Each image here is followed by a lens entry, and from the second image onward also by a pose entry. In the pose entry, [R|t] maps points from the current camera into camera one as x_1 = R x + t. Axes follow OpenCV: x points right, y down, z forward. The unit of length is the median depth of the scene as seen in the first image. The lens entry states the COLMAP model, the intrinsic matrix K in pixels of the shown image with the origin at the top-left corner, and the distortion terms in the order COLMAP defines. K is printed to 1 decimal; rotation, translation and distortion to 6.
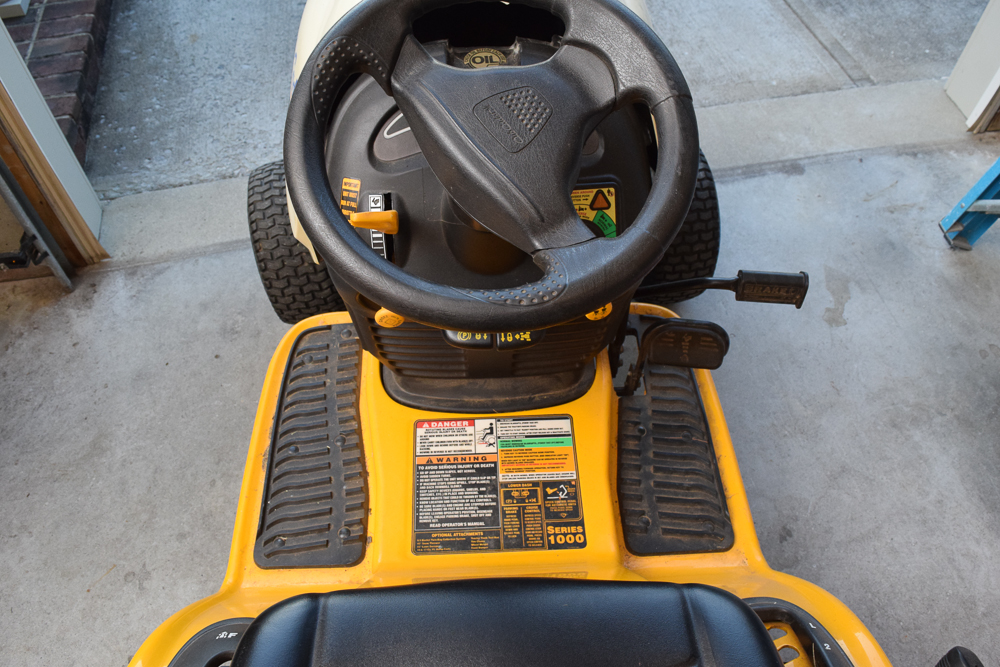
lens RADIAL K [[782.9, 0, 501.6], [0, 782.9, 334.5], [0, 0, 1]] dist [-0.090276, 0.012209]
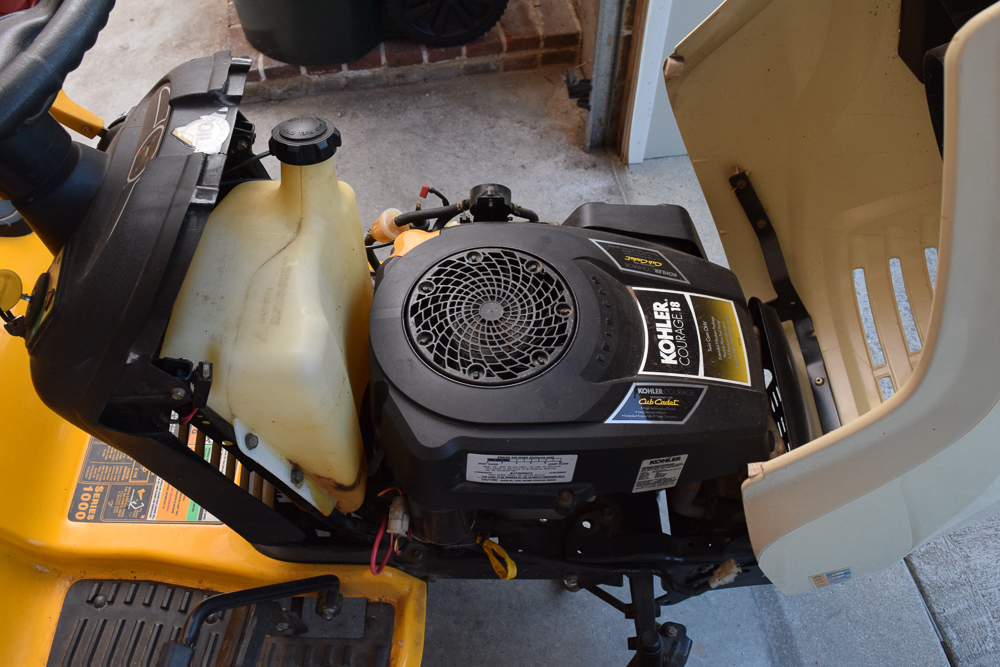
lens RADIAL K [[812.3, 0, 495.1], [0, 812.3, 329.7], [0, 0, 1]] dist [-0.071172, -0.009248]
pose [[-0.044286, 0.814236, -0.578843, 0.431441], [-0.806930, 0.312445, 0.501241, -0.674886], [0.588985, 0.489283, 0.643194, 0.522035]]
